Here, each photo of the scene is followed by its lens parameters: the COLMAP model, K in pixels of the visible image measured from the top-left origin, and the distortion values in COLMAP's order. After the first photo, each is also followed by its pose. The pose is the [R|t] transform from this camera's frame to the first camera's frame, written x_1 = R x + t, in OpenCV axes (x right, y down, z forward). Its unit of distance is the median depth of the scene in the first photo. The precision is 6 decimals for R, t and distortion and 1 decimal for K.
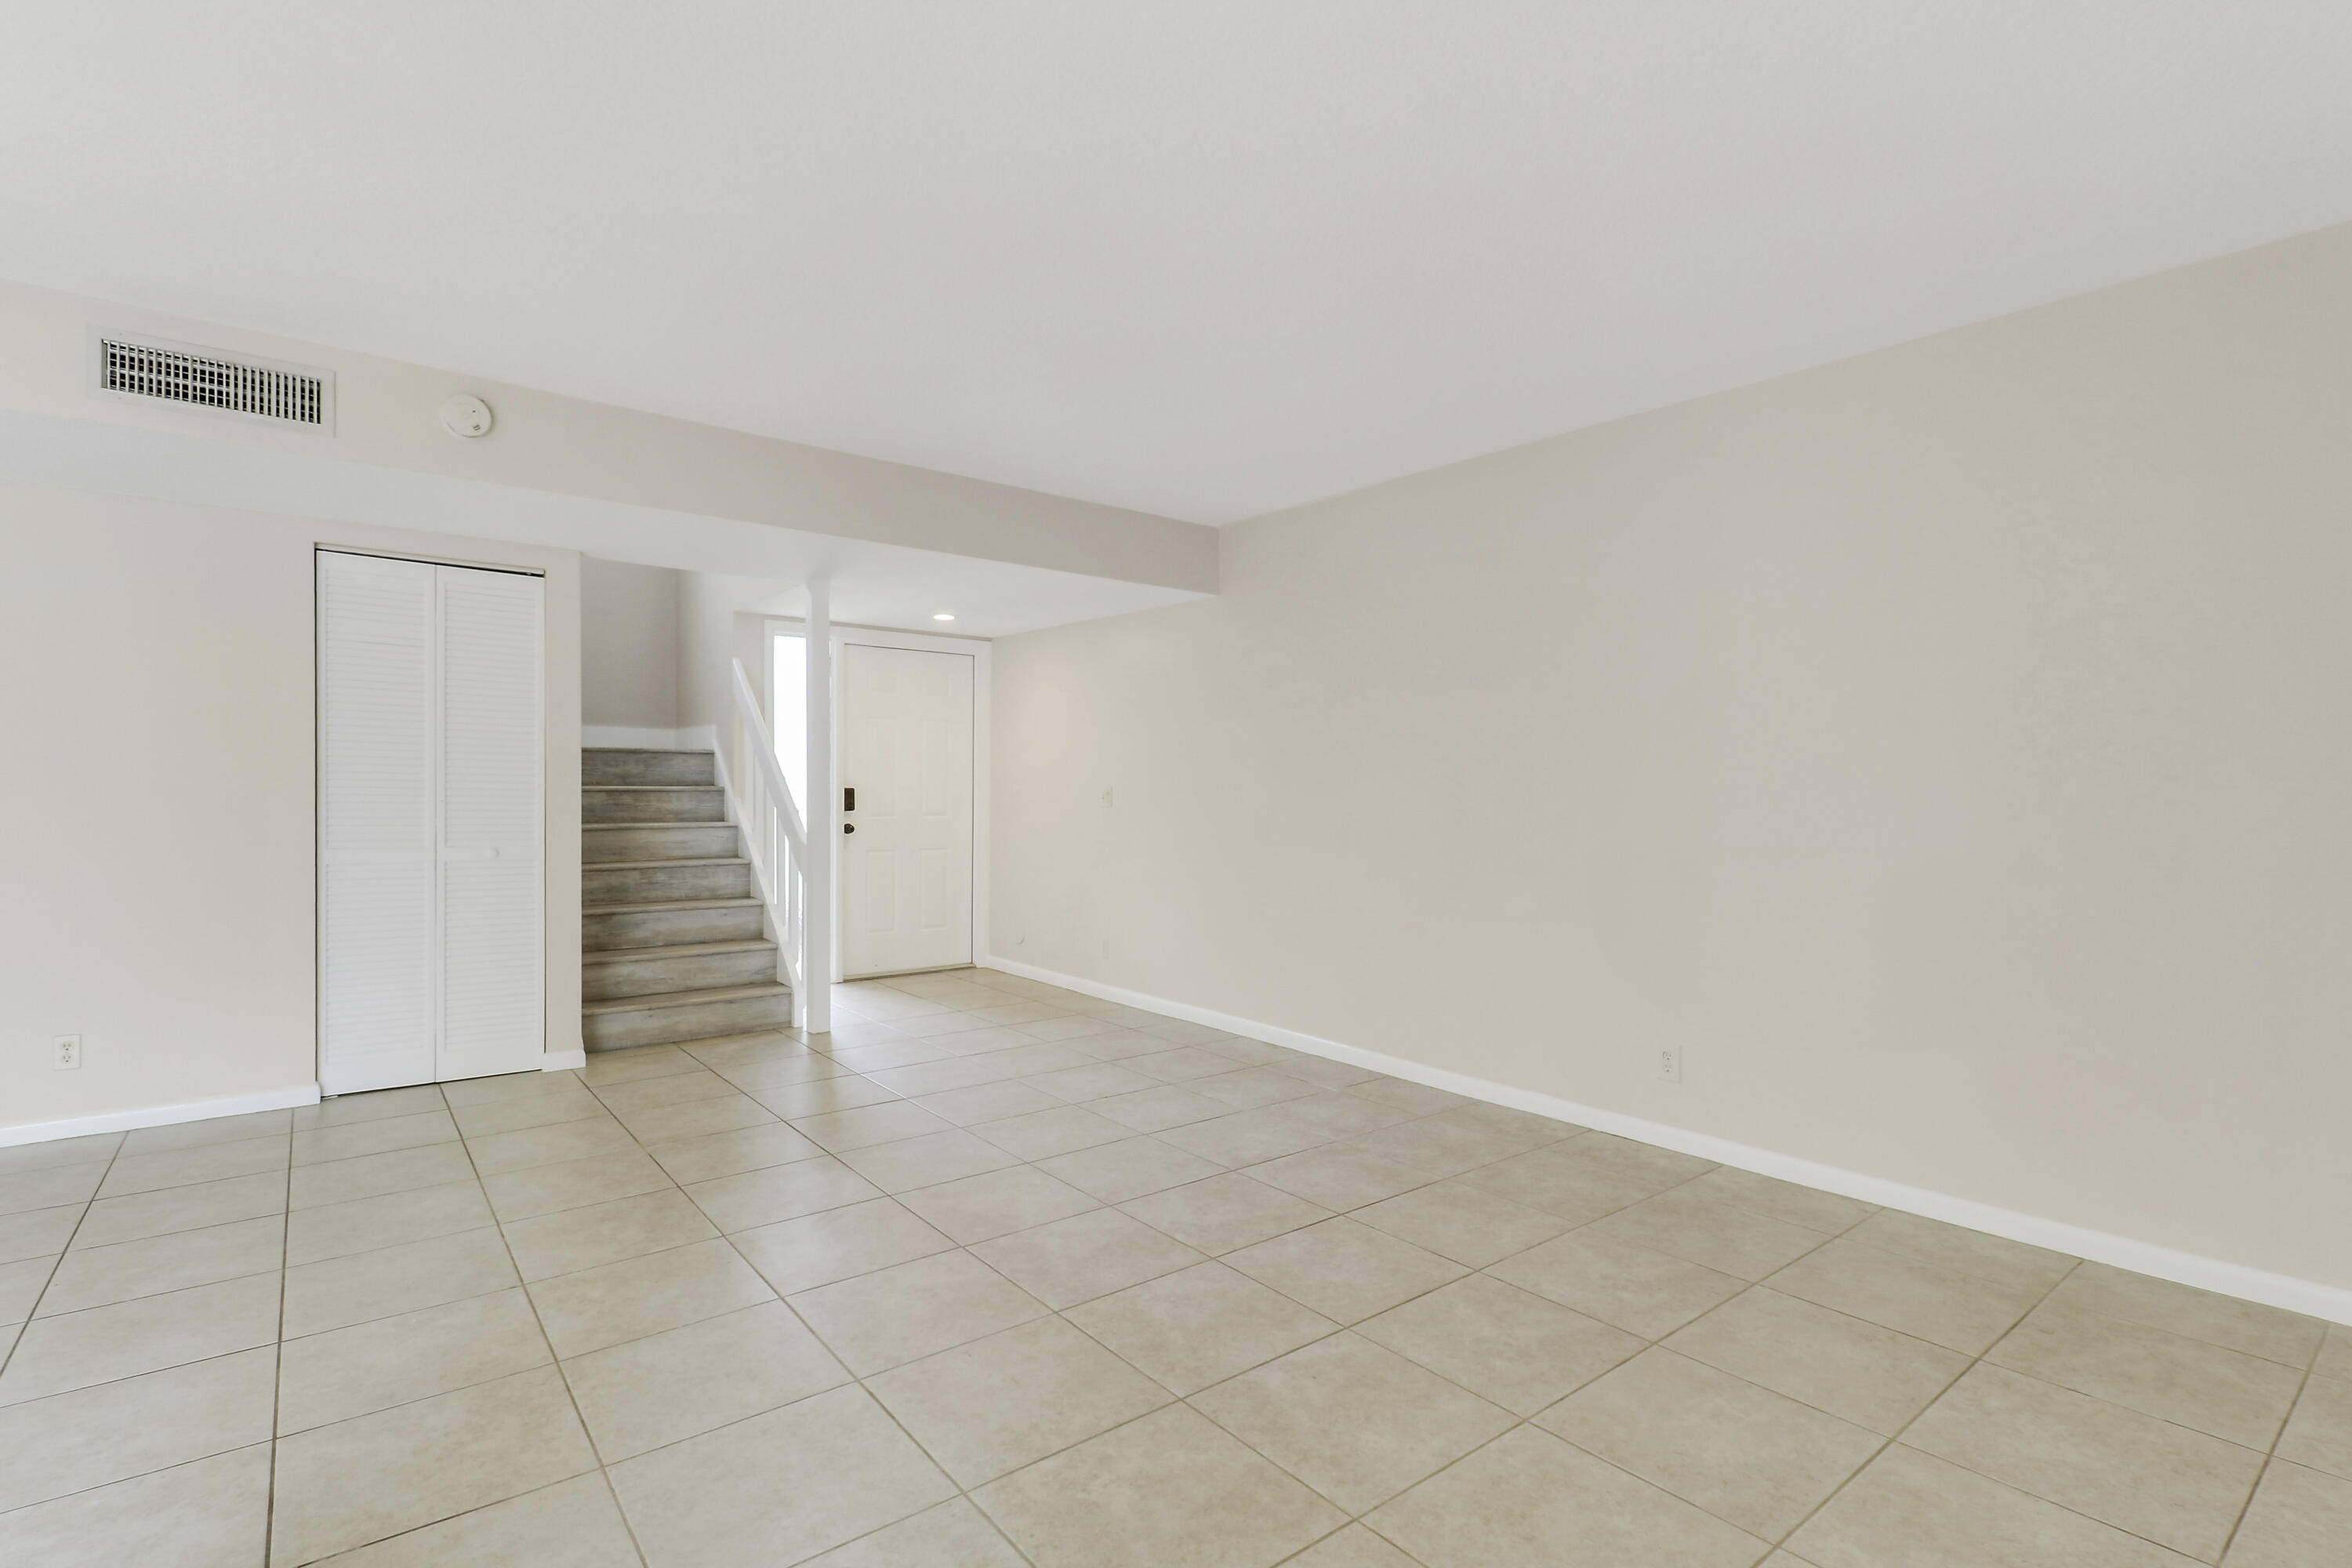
lens RADIAL K [[1115.7, 0, 1219.1], [0, 1115.7, 798.4], [0, 0, 1]] dist [0.012764, -0.006635]
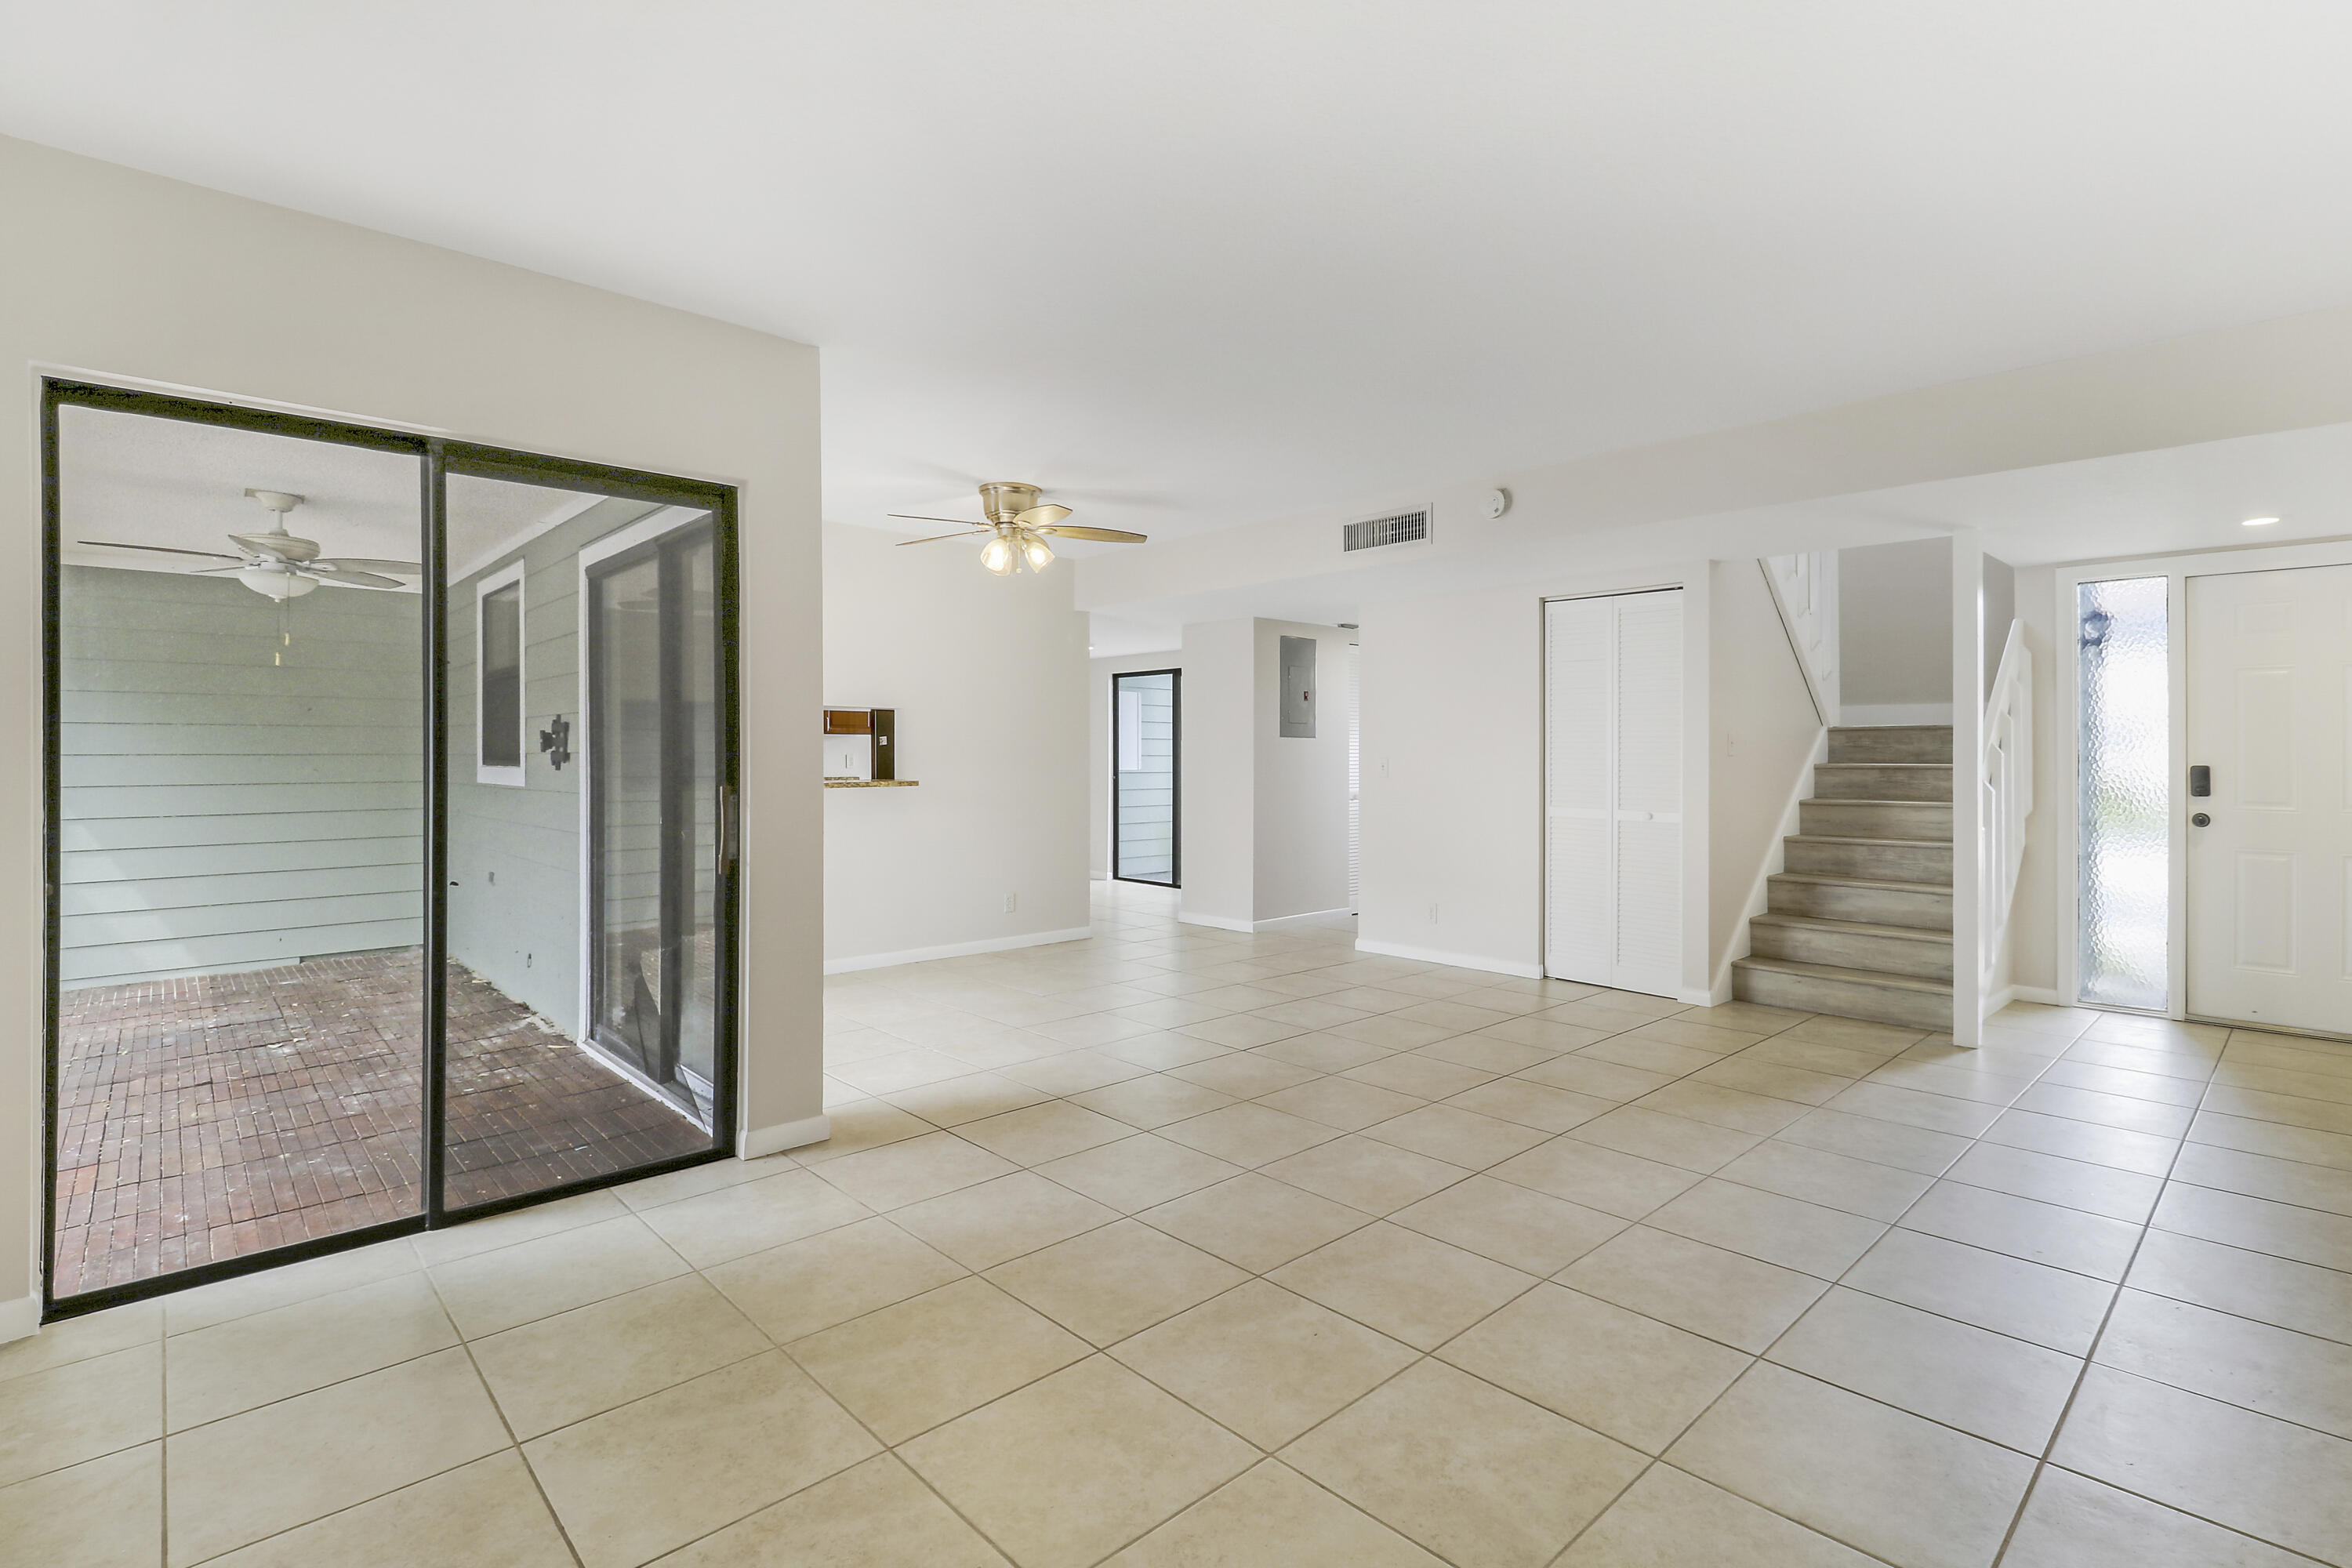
lens RADIAL K [[1115.7, 0, 1214.0], [0, 1115.7, 729.2], [0, 0, 1]] dist [0.012764, -0.006635]
pose [[0.087119, -0.032638, -0.995663, 0.466629], [-0.015130, 0.999305, -0.034081, 0.002200], [0.996083, 0.018034, 0.086565, 0.342278]]
